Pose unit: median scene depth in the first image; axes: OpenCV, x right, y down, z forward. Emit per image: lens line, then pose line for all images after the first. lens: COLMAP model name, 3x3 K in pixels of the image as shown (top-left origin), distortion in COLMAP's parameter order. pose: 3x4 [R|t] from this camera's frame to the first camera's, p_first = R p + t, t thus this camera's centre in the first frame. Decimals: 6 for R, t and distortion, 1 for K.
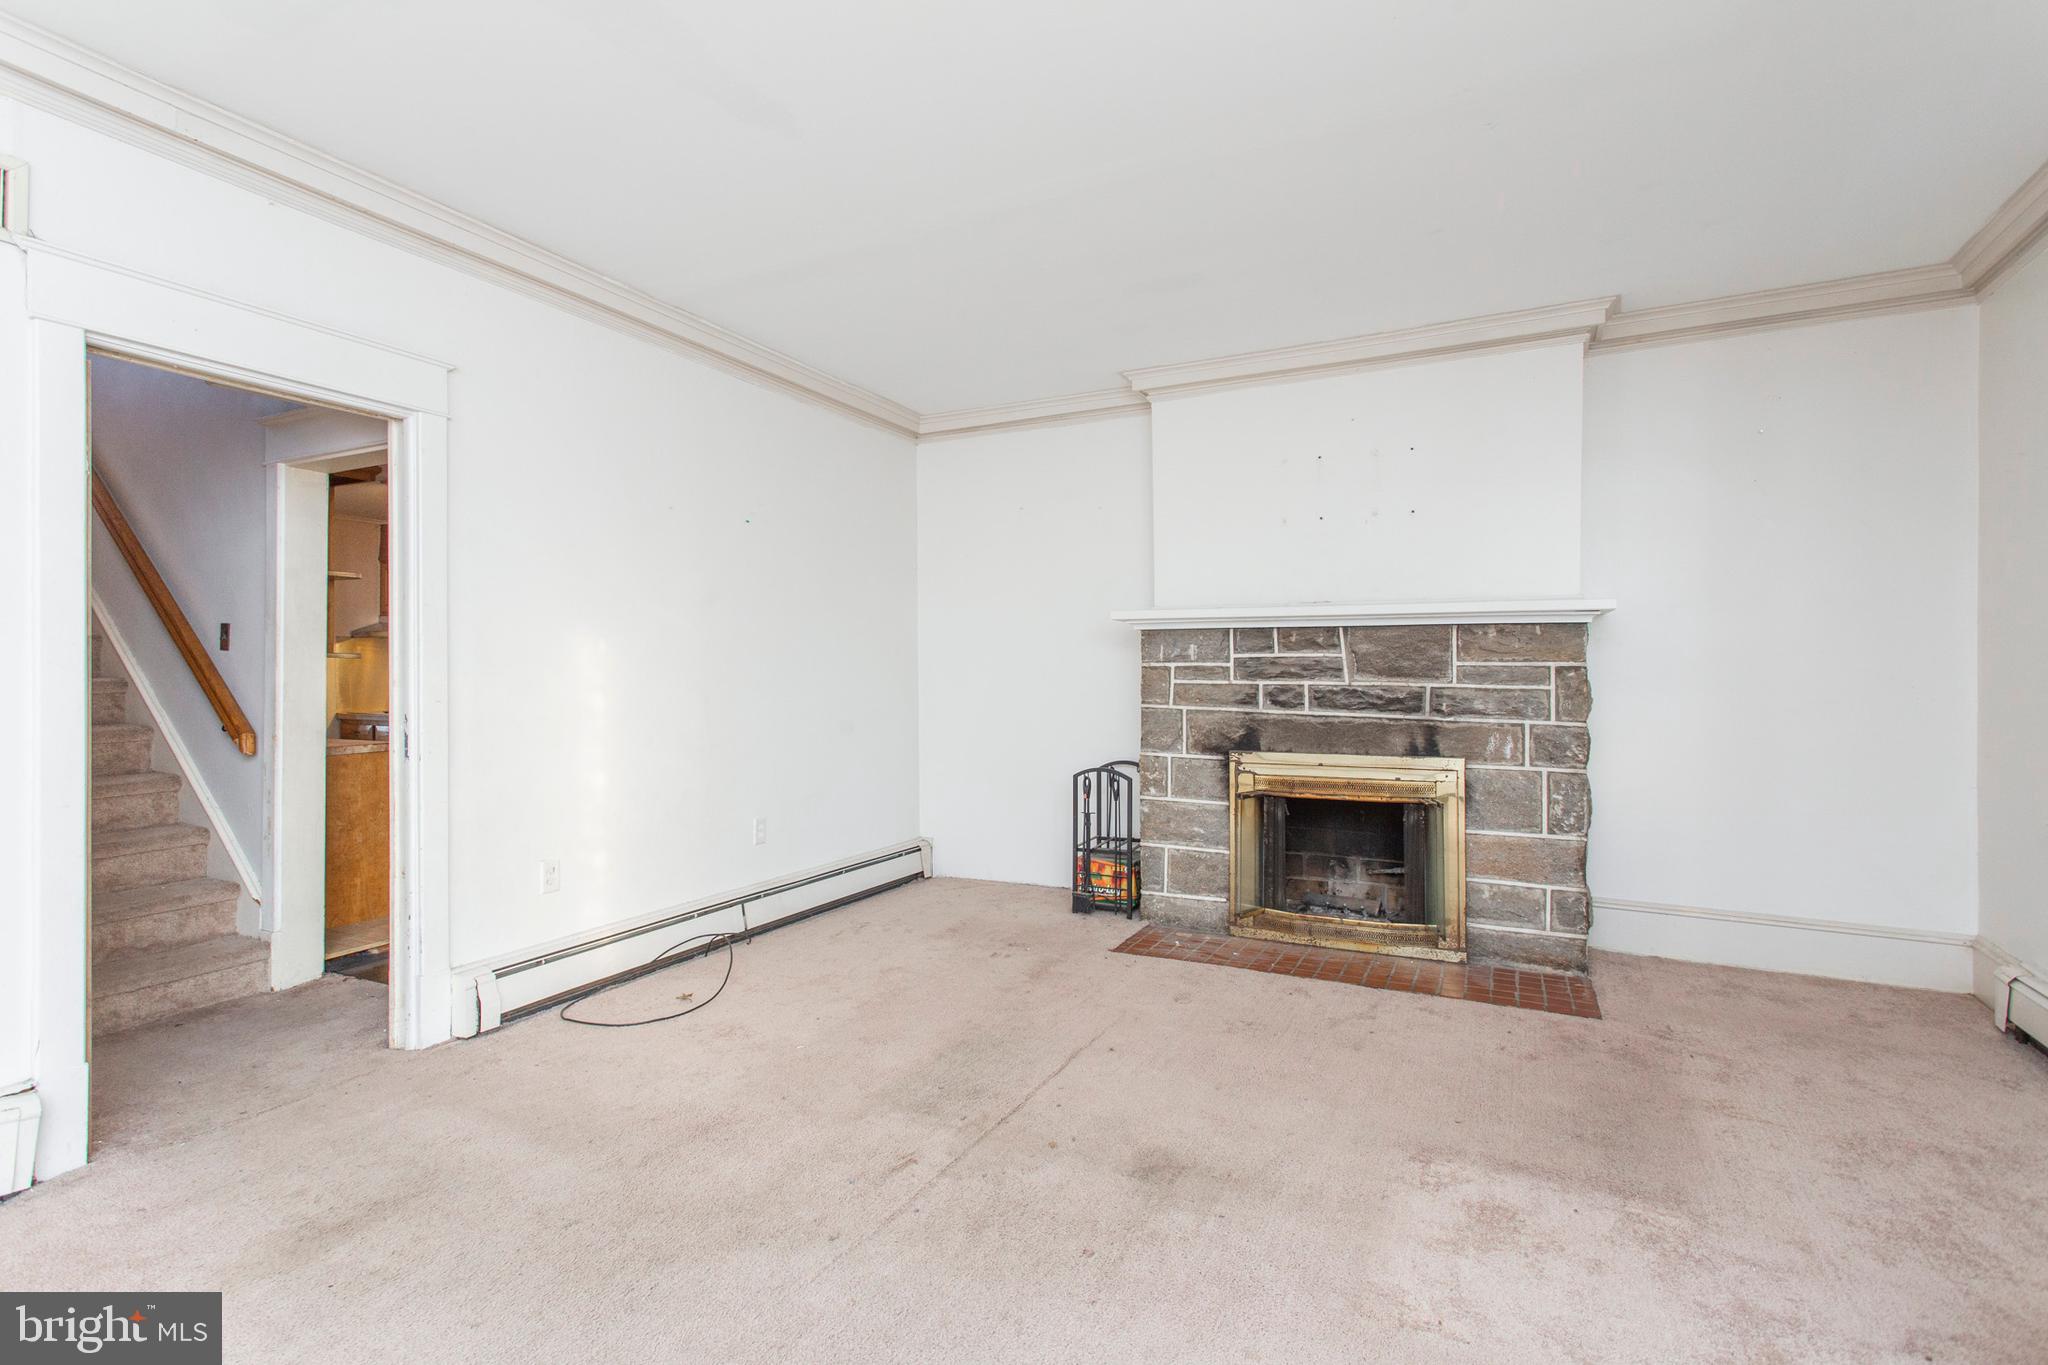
lens RADIAL K [[981.8, 0, 1009.6], [0, 981.8, 677.0], [0, 0, 1]] dist [0.000089, 0.000976]
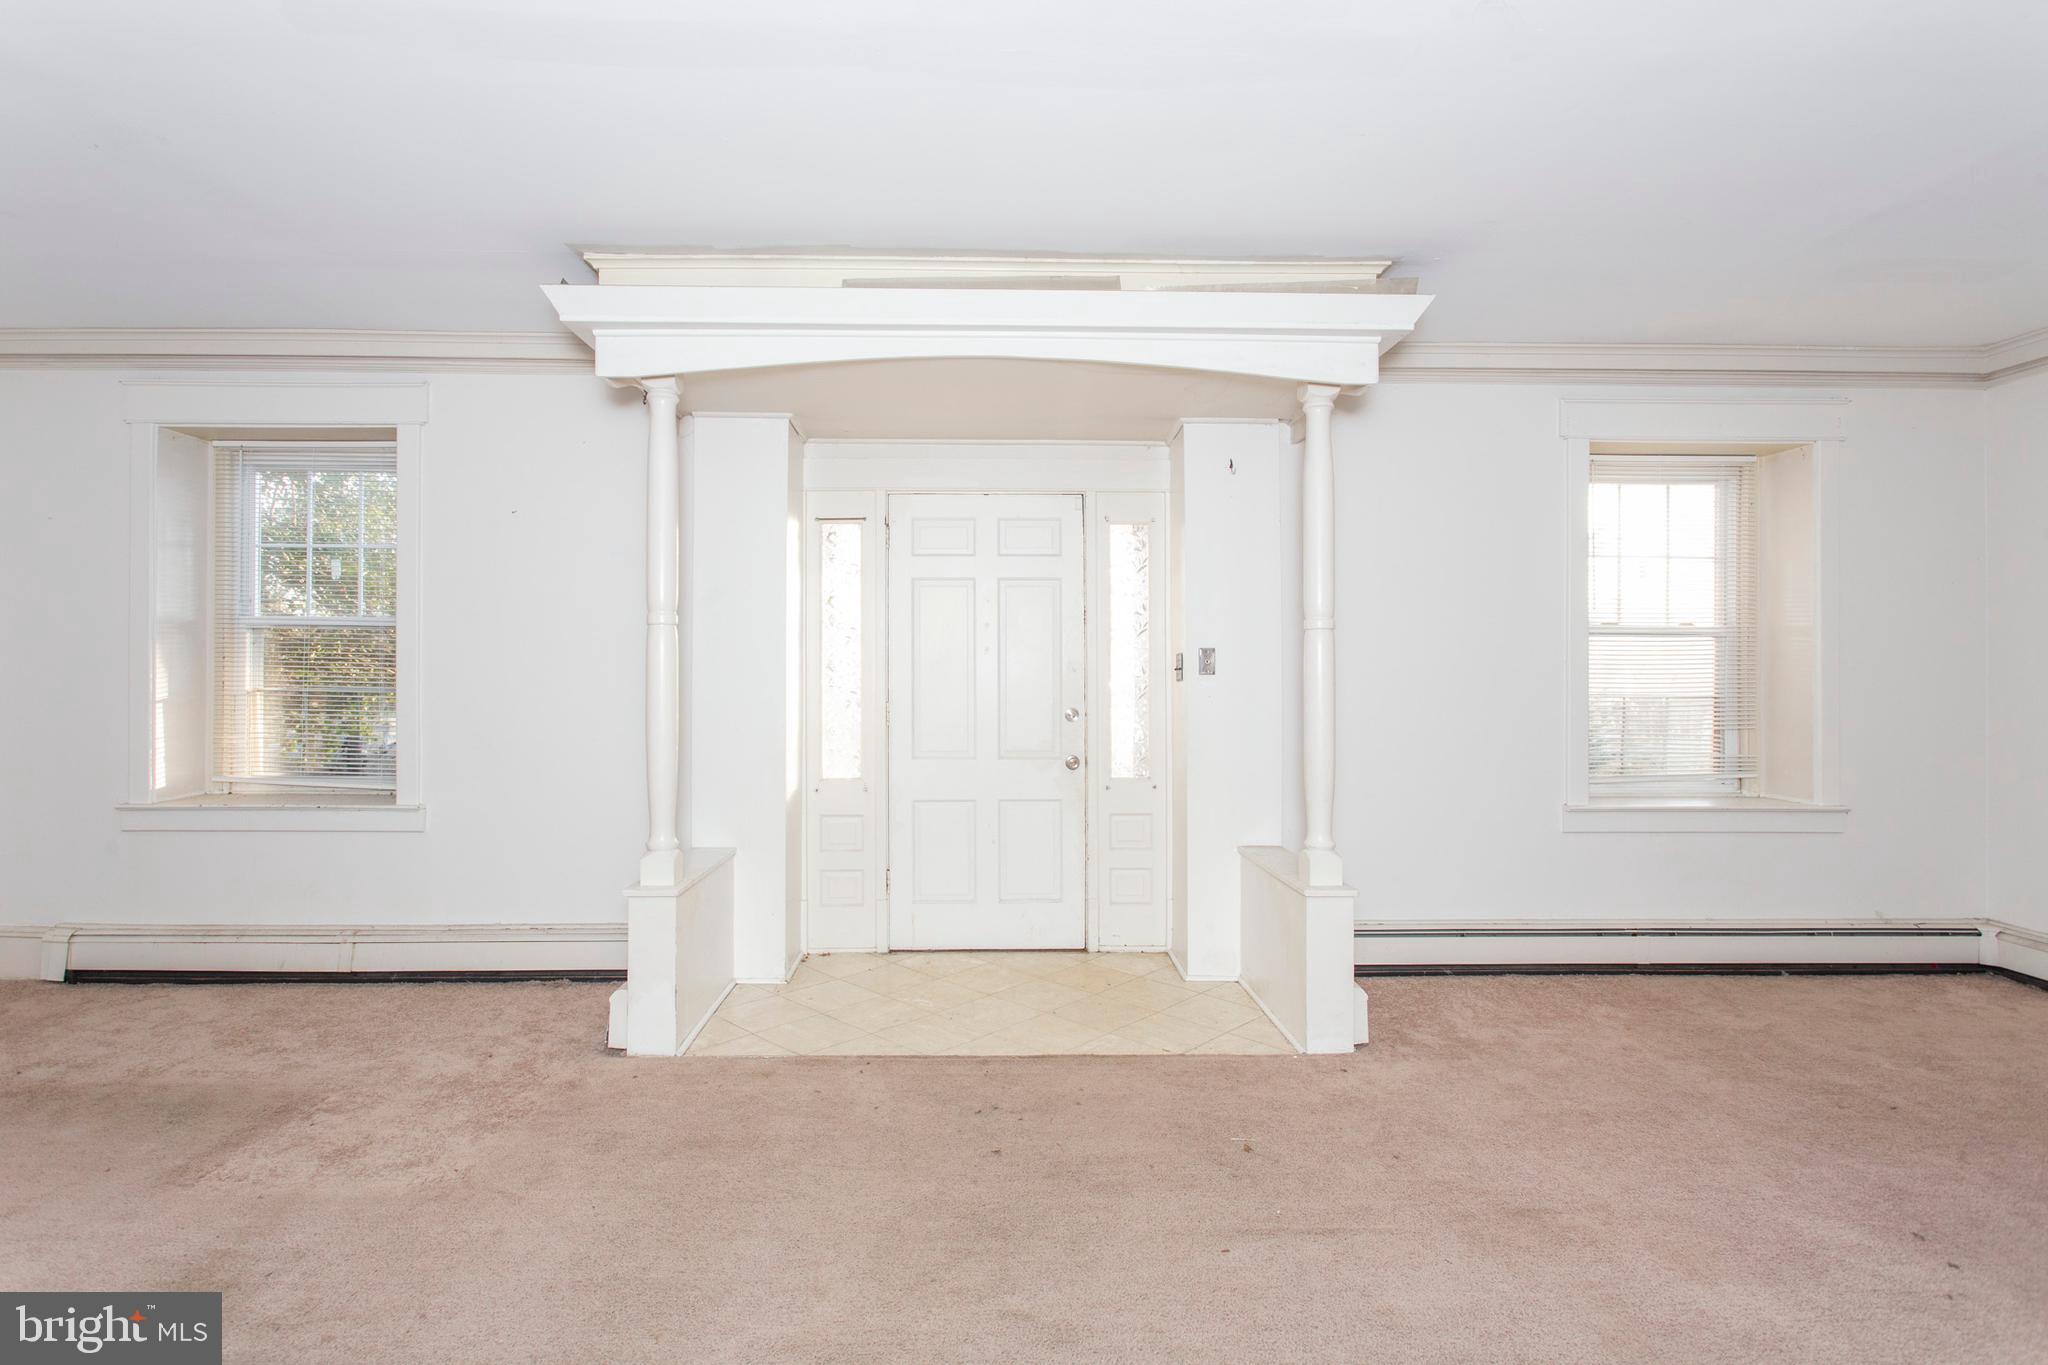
lens RADIAL K [[989.4, 0, 1040.1], [0, 989.4, 666.8], [0, 0, 1]] dist [-0.003310, 0.001962]
pose [[-0.488991, -0.000935, 0.872288, -0.524399], [0.000321, 0.999999, 0.001252, -0.029411], [-0.872289, 0.000892, -0.488990, 0.412577]]
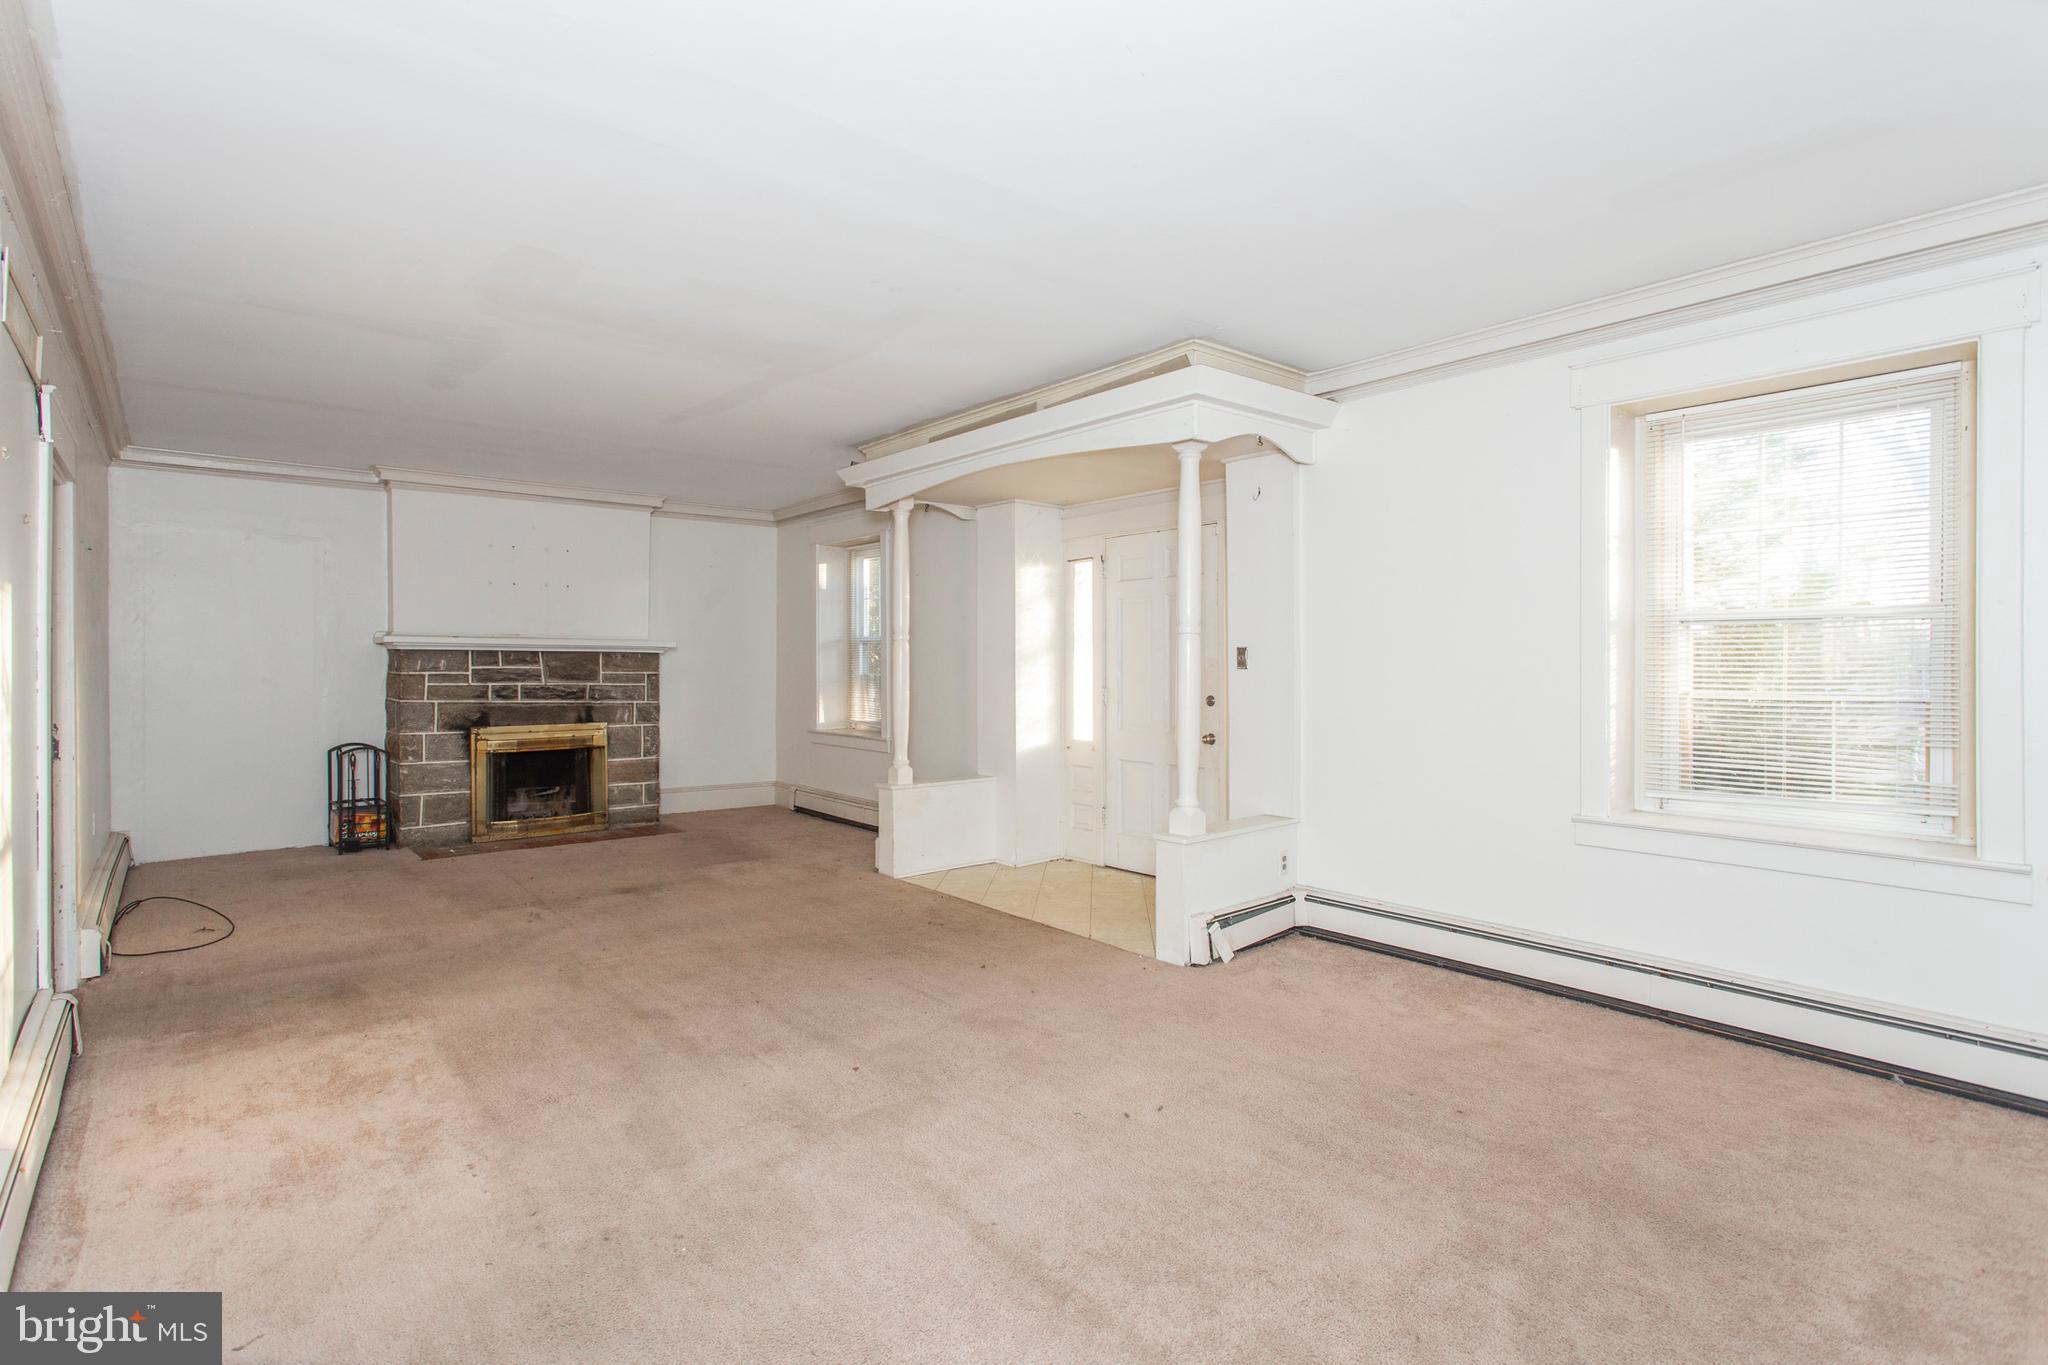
lens RADIAL K [[989.4, 0, 993.5], [0, 989.4, 665.8], [0, 0, 1]] dist [-0.003310, 0.001962]
pose [[0.387876, -0.000198, 0.921711, -0.964585], [0.001123, 0.999999, -0.000258, -0.024283], [-0.921711, 0.001136, 0.387876, -0.419163]]
